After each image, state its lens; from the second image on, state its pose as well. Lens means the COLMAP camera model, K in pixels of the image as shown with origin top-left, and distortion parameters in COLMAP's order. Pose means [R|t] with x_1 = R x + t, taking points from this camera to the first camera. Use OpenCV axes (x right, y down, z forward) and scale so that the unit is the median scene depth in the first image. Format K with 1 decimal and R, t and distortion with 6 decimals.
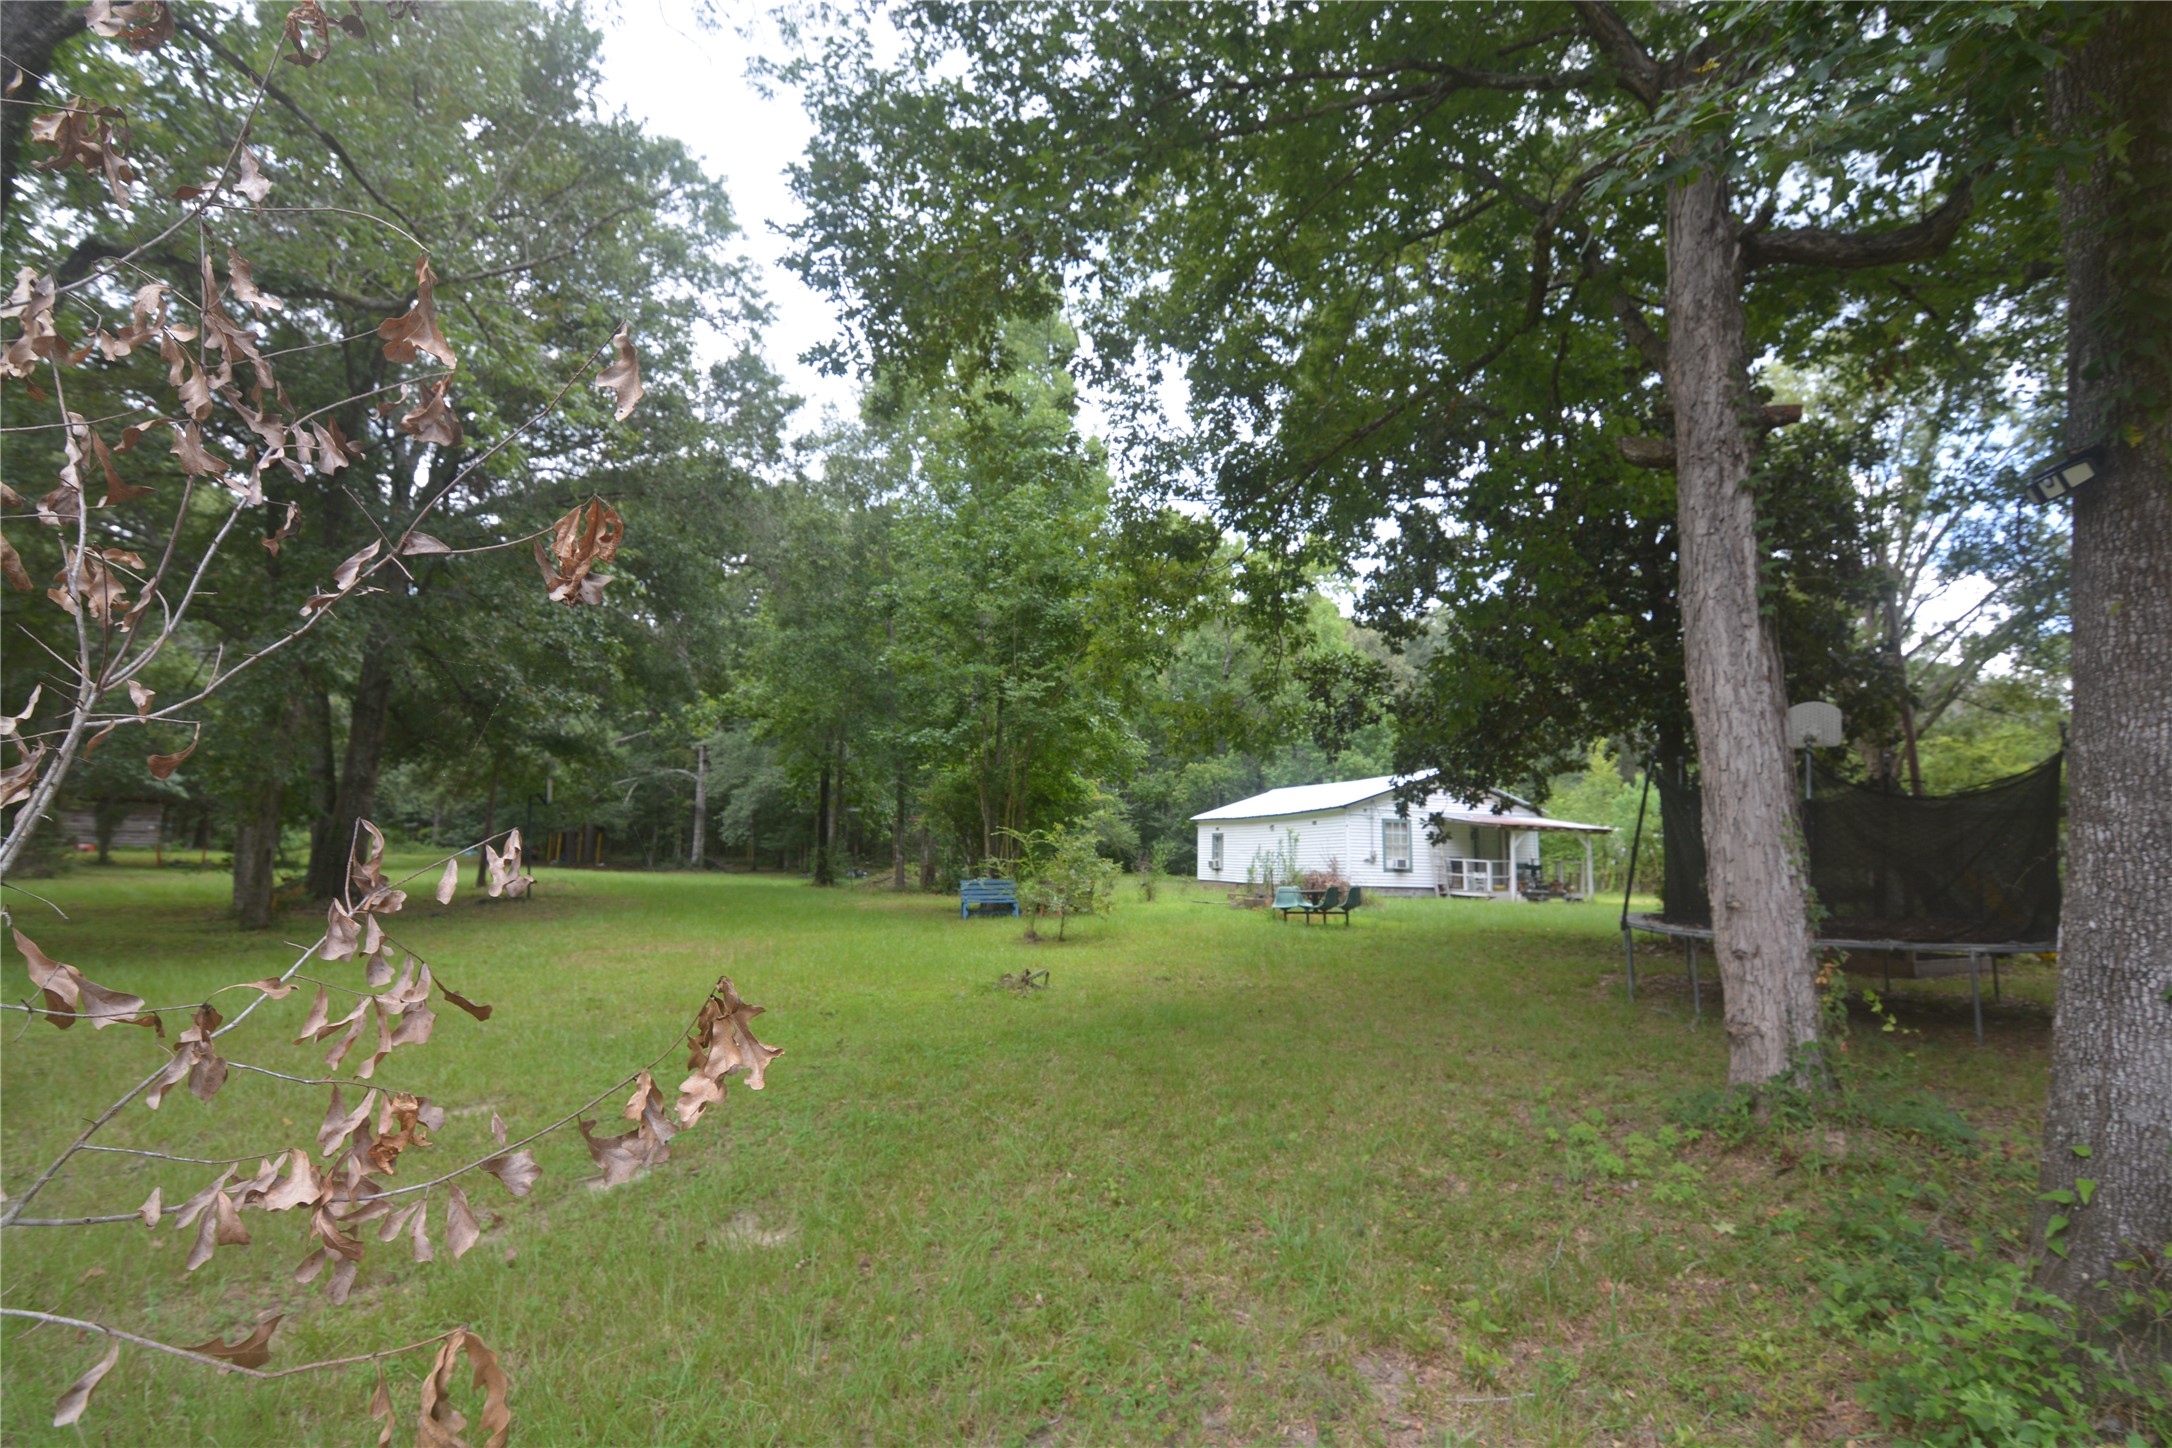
lens RADIAL K [[1046.4, 0, 1084.0], [0, 1046.4, 719.3], [0, 0, 1]] dist [-0.004262, -0.012141]
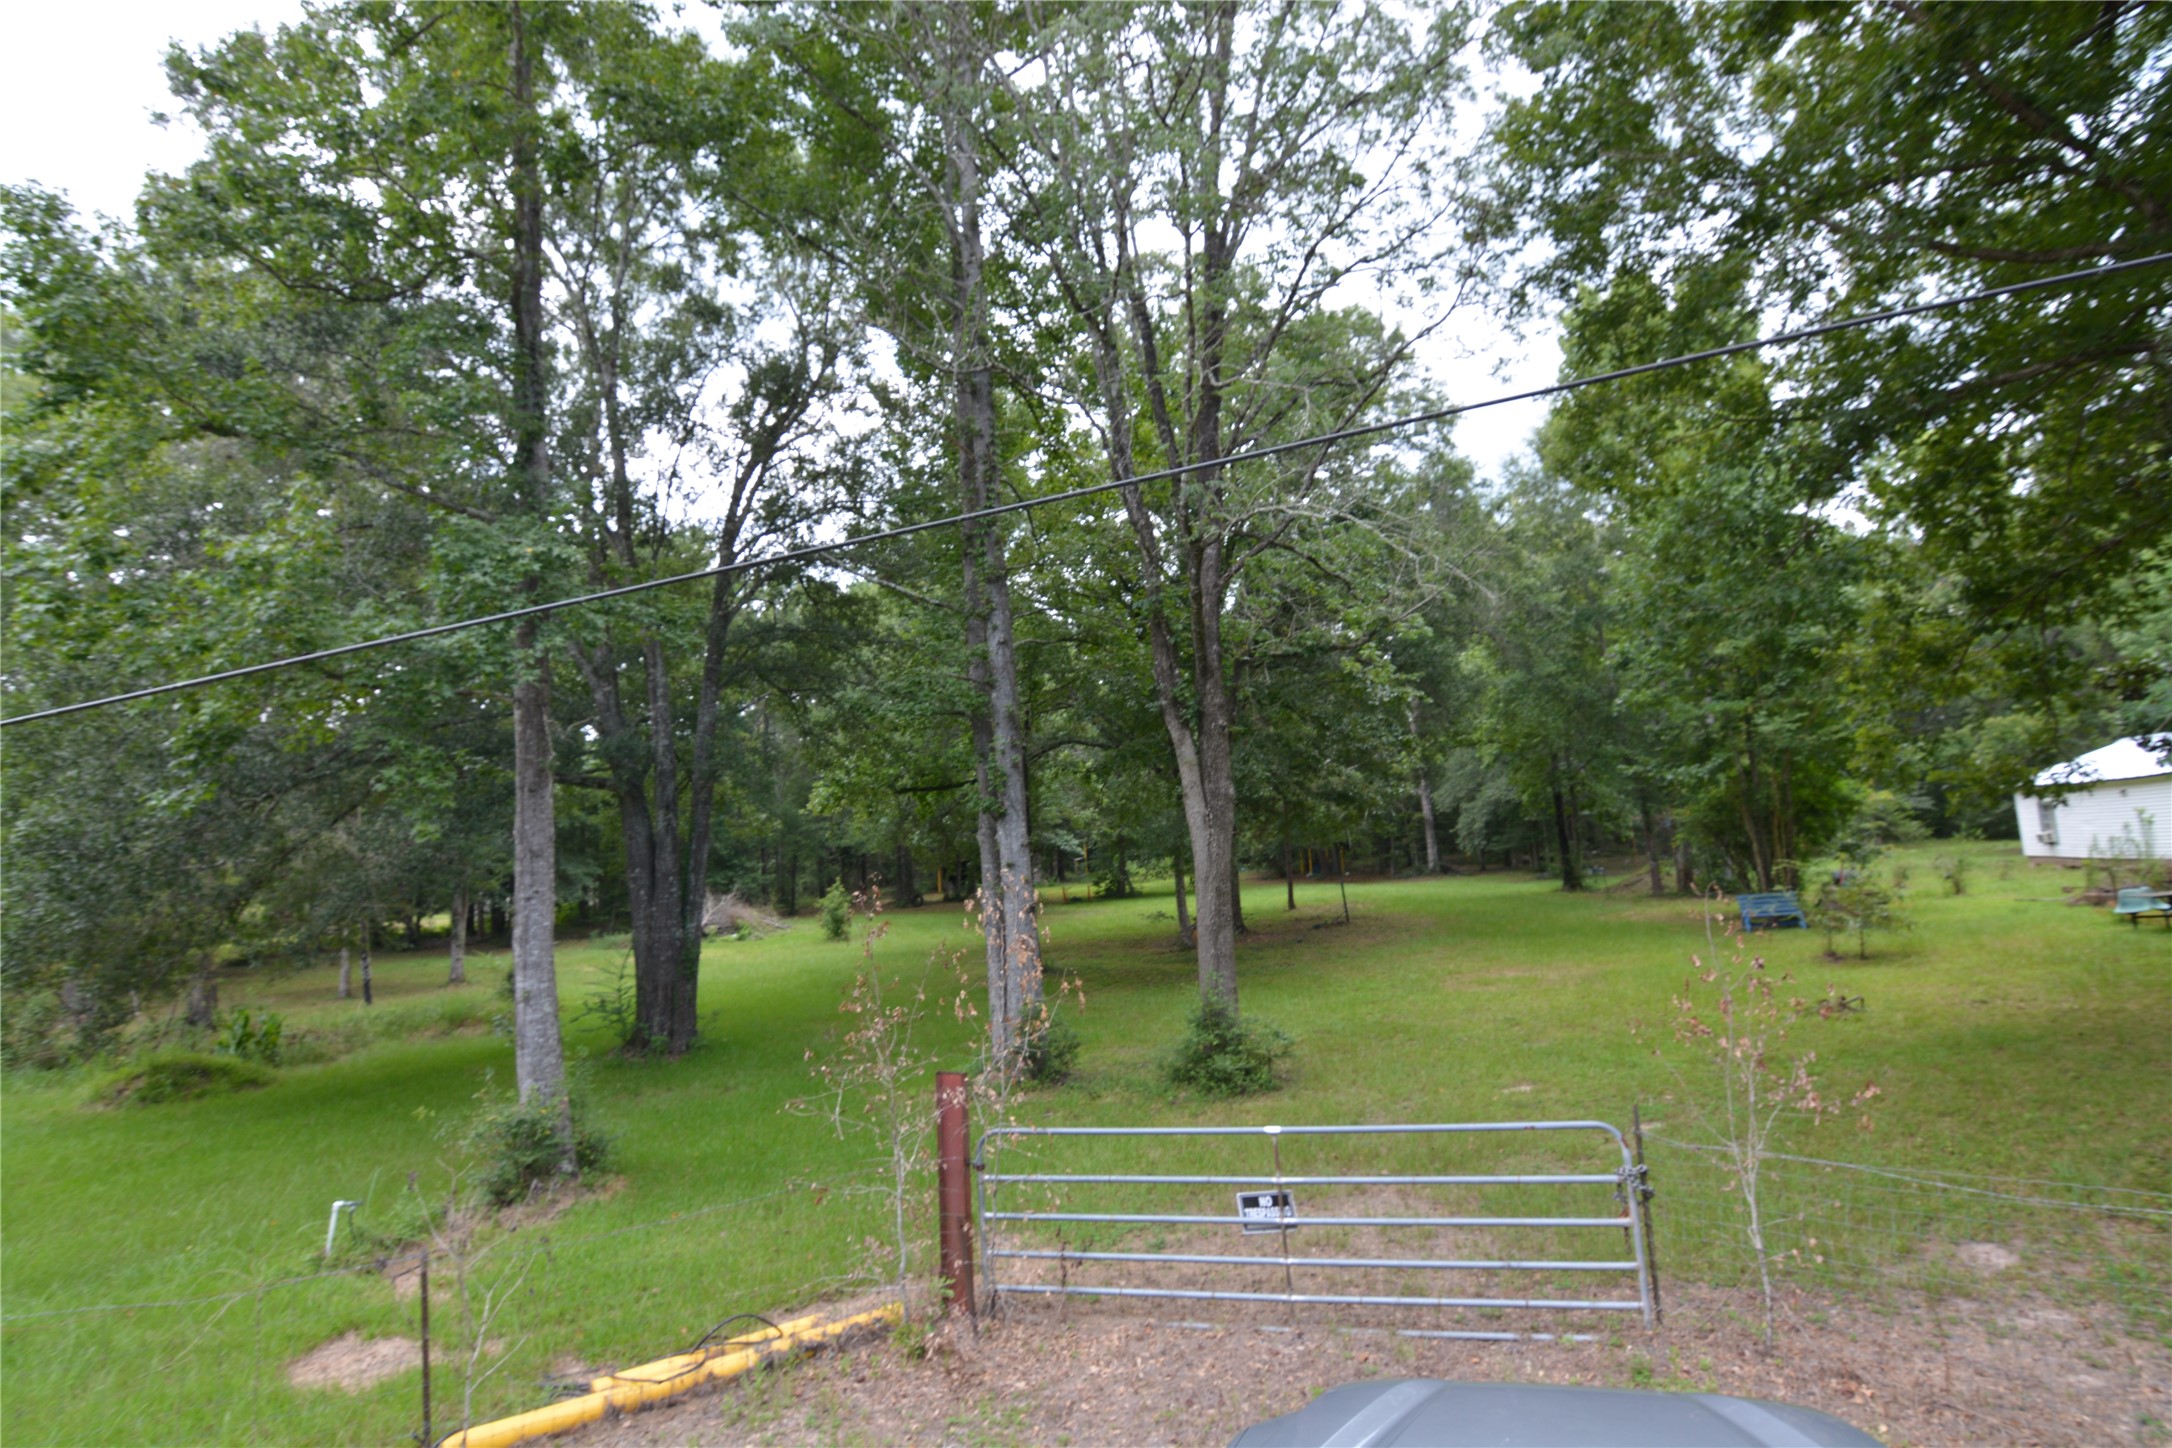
lens RADIAL K [[1046.4, 0, 1084.0], [0, 1046.4, 719.3], [0, 0, 1]] dist [-0.004262, -0.012141]
pose [[0.801078, -0.148609, -0.579819, -0.006120], [0.157219, 0.986917, -0.035736, -0.106403], [0.577544, -0.062531, 0.813961, -0.297524]]
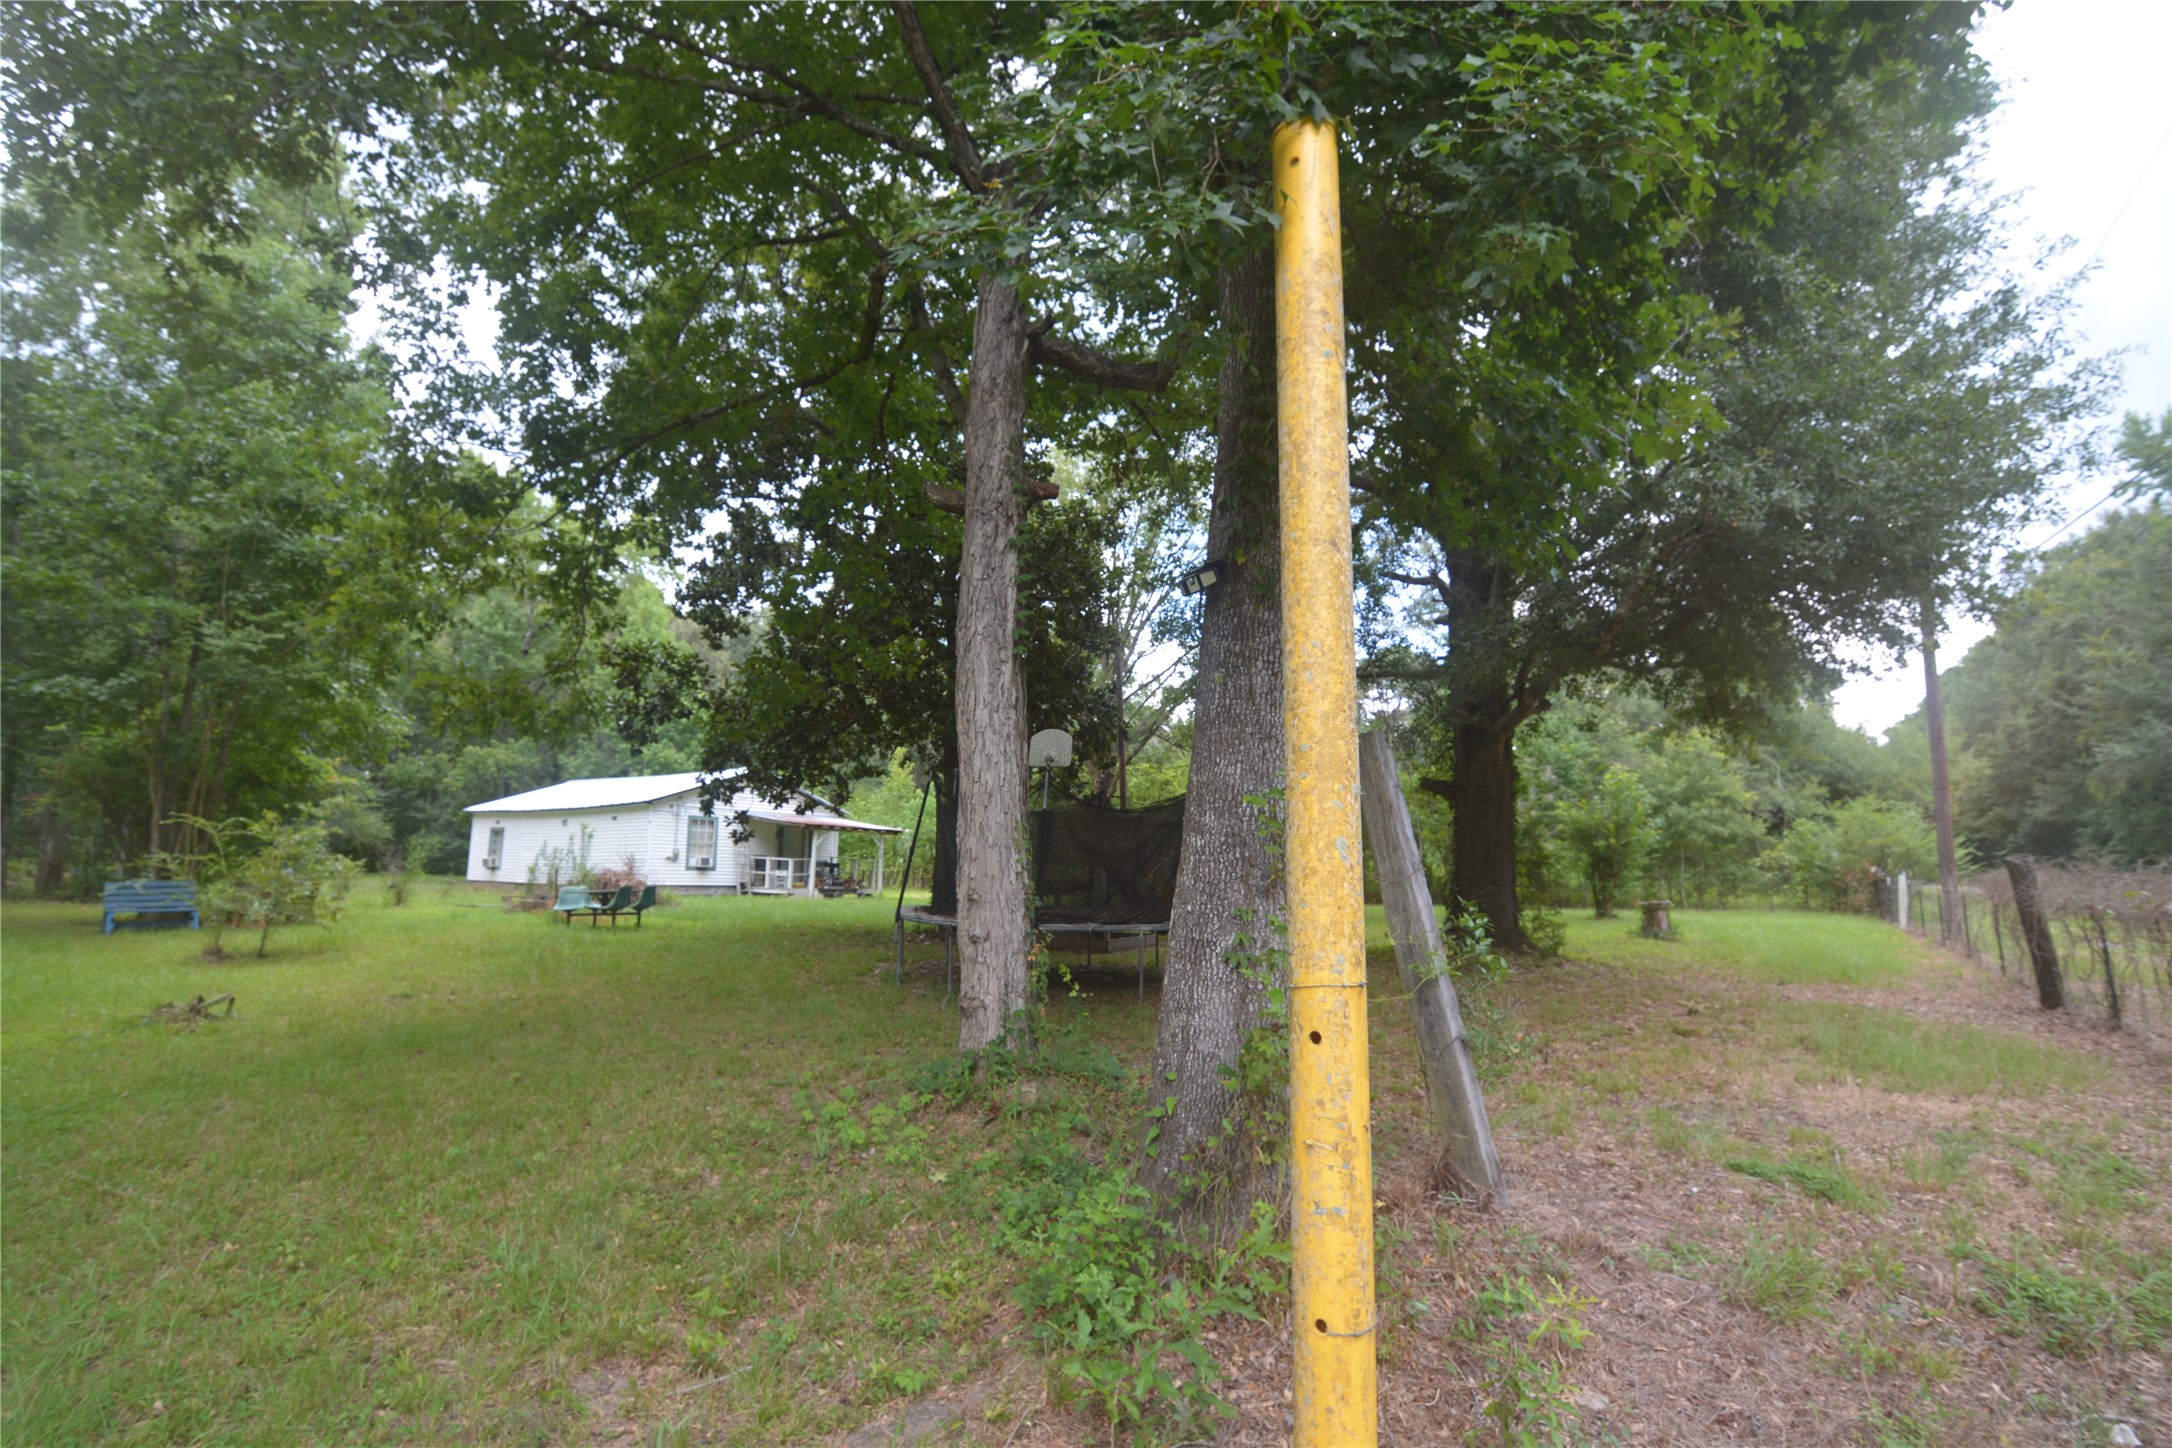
lens RADIAL K [[1048.2, 0, 1083.6], [0, 1048.2, 719.4], [0, 0, 1]] dist [-0.006437, -0.010615]
pose [[0.806263, 0.079048, 0.586252, 0.004579], [-0.080228, 0.996487, -0.024025, -0.000679], [-0.586092, -0.027664, 0.809772, -0.004801]]
